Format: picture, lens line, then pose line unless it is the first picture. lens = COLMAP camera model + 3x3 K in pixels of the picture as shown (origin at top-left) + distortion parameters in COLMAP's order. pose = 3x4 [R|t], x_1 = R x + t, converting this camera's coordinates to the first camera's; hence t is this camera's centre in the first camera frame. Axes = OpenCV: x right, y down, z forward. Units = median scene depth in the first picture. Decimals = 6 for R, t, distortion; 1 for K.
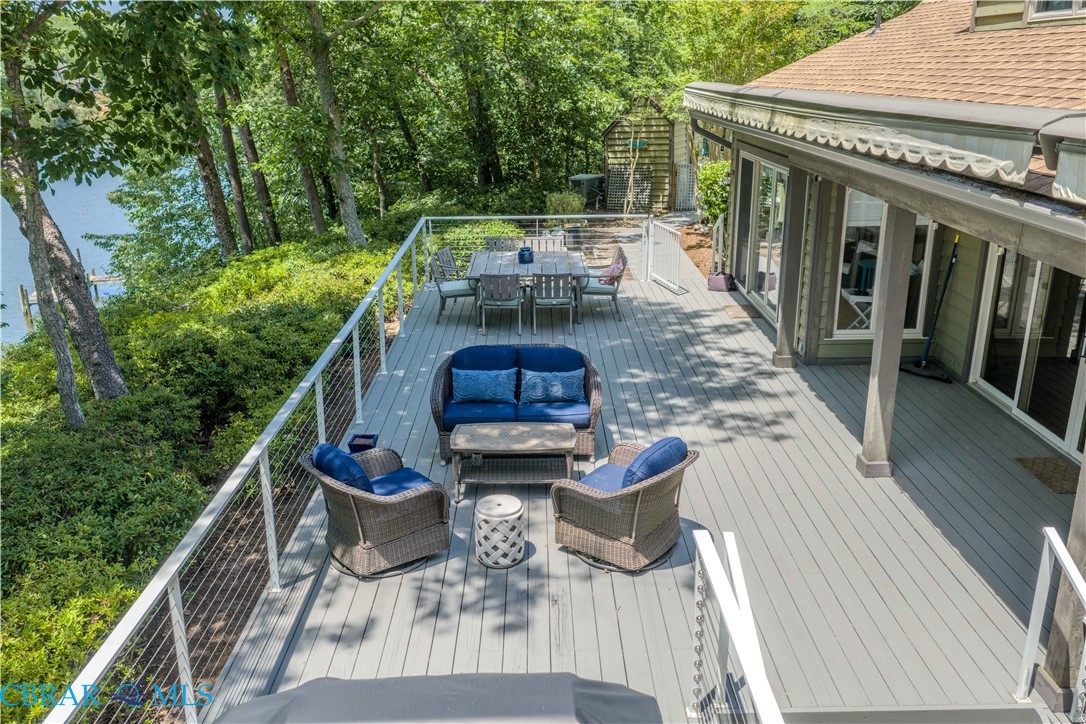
lens RADIAL K [[904.8, 0, 547.7], [0, 904.8, 363.3], [0, 0, 1]] dist [0.025489, -0.037303]
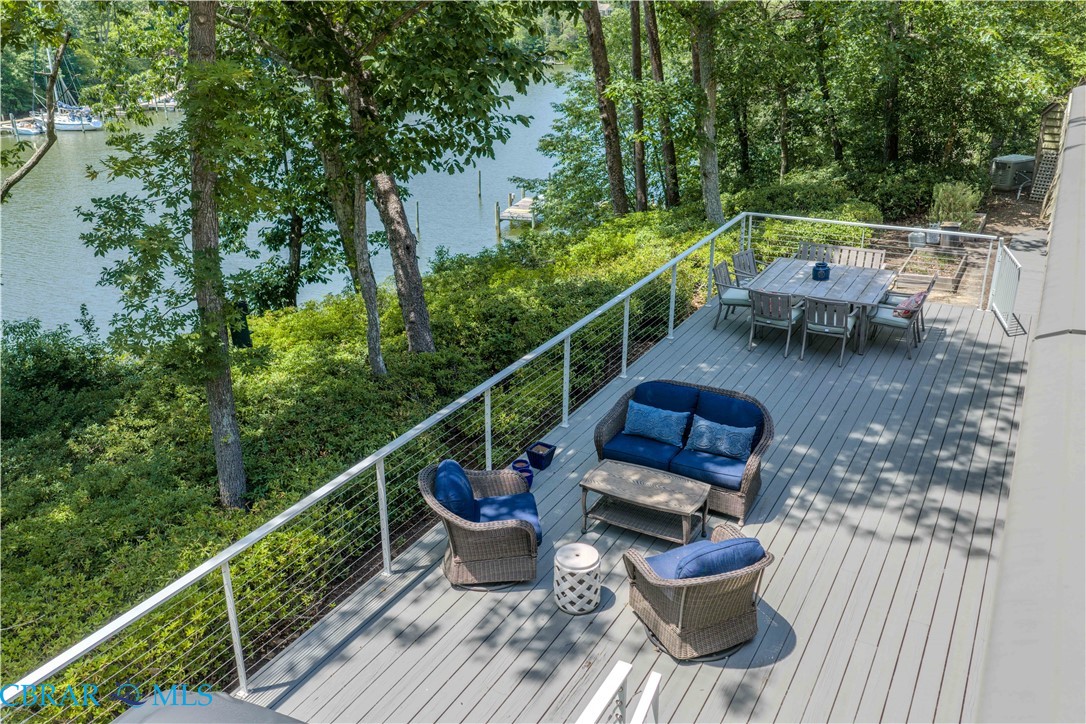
lens RADIAL K [[906.0, 0, 543.0], [0, 906.0, 362.0], [0, 0, 1]] dist [0.035740, -0.004825]
pose [[0.867029, 0.184452, -0.462858, 0.257664], [-0.150089, 0.982491, 0.110381, -0.126327], [0.475114, -0.026234, 0.879533, 0.039138]]
